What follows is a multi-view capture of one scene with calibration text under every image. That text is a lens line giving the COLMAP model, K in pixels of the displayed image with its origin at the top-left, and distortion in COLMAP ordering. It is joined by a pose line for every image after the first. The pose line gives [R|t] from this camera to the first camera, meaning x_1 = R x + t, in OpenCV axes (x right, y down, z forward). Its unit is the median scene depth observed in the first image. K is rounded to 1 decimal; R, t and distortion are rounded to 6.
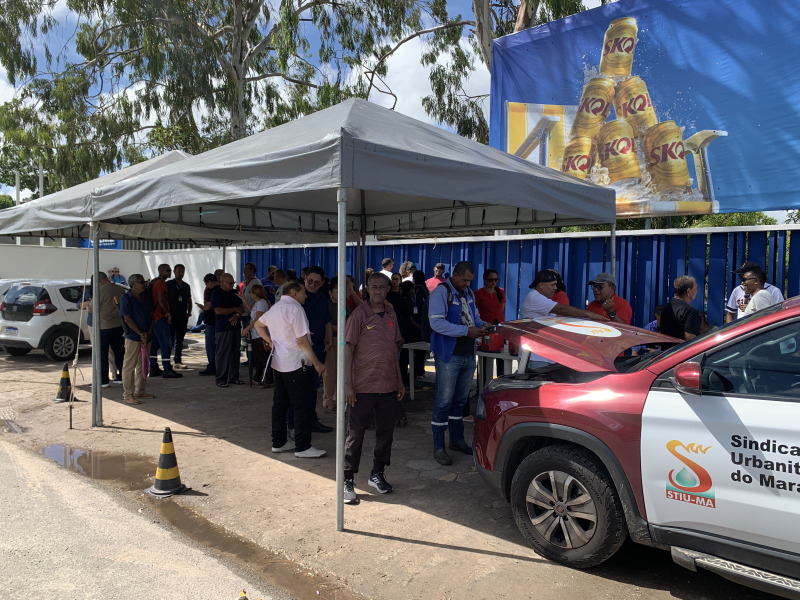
lens RADIAL K [[610.2, 0, 383.1], [0, 610.2, 291.4], [0, 0, 1]] dist [0.013348, -0.008608]
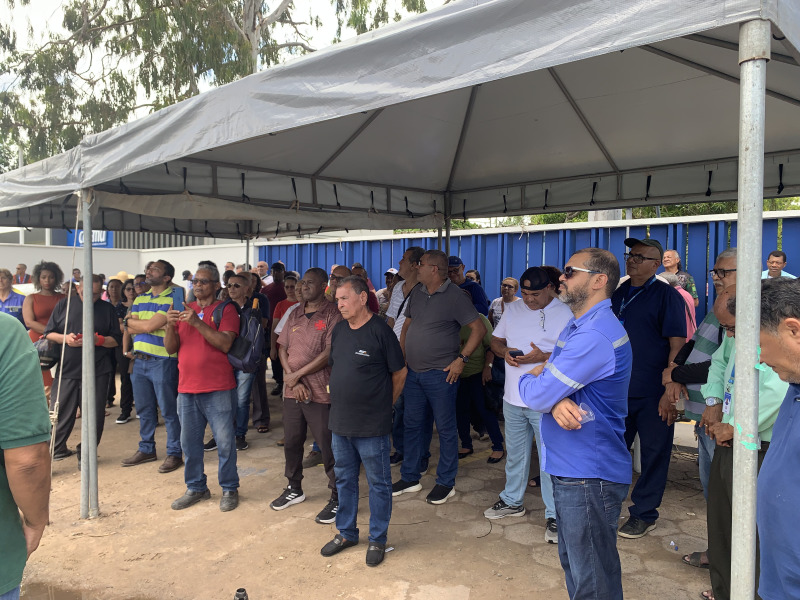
lens RADIAL K [[608.4, 0, 402.1], [0, 608.4, 288.7], [0, 0, 1]] dist [0.008690, -0.004196]
pose [[0.999191, -0.011722, 0.038469, -0.136678], [0.011930, 0.999915, -0.005188, -0.003492], [-0.038405, 0.005643, 0.999246, 0.288531]]
